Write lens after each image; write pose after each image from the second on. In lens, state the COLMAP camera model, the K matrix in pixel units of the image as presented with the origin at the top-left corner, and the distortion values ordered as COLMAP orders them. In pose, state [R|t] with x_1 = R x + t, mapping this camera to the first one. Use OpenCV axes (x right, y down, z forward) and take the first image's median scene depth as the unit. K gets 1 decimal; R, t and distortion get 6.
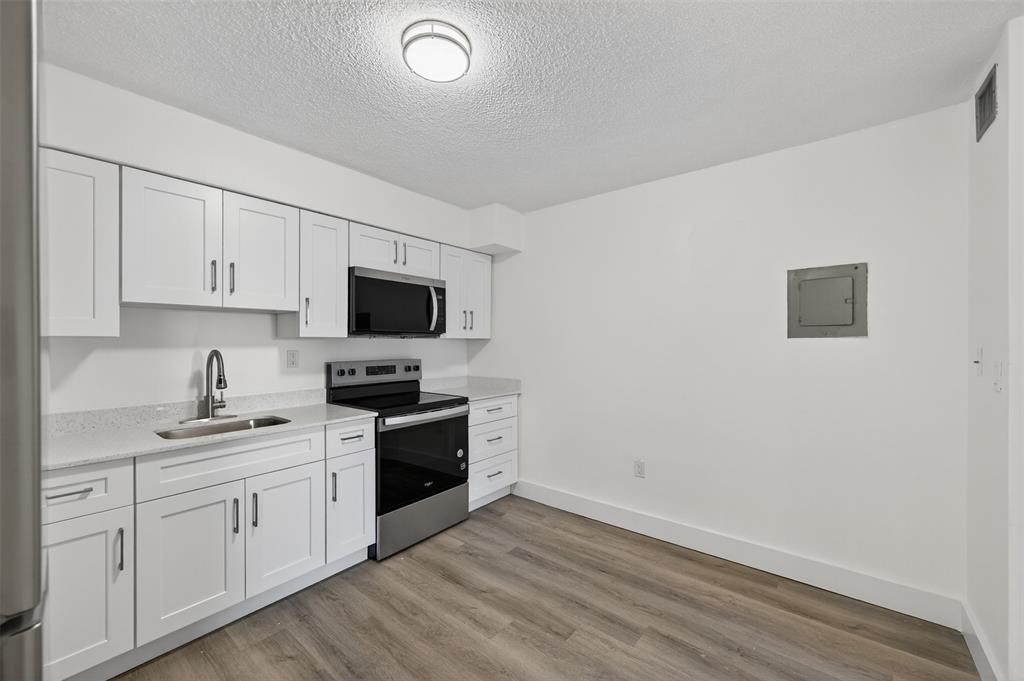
lens RADIAL K [[398.7, 0, 512.0], [0, 398.7, 340.5], [0, 0, 1]] dist [-0.000396, -0.000037]
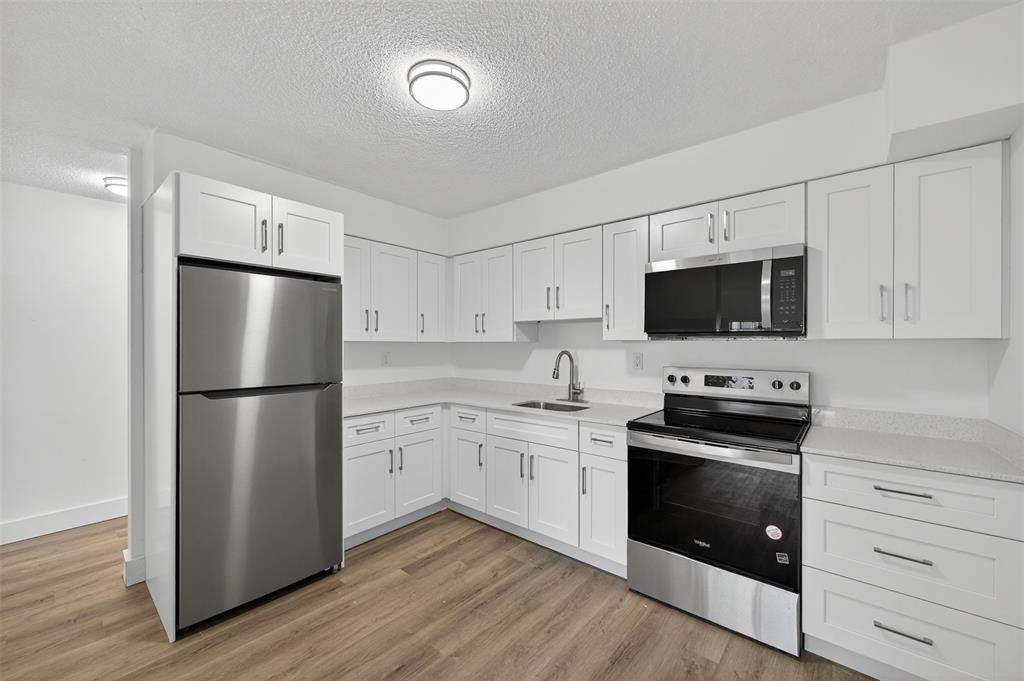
lens RADIAL K [[414.0, 0, 512.0], [0, 414.0, 340.5], [0, 0, 1]] dist [0.023689, 0.000025]
pose [[-0.020044, -0.008486, -0.999763, 0.626318], [0.001853, 0.999962, -0.008525, 0.000478], [0.999797, -0.002024, -0.020028, 0.765572]]
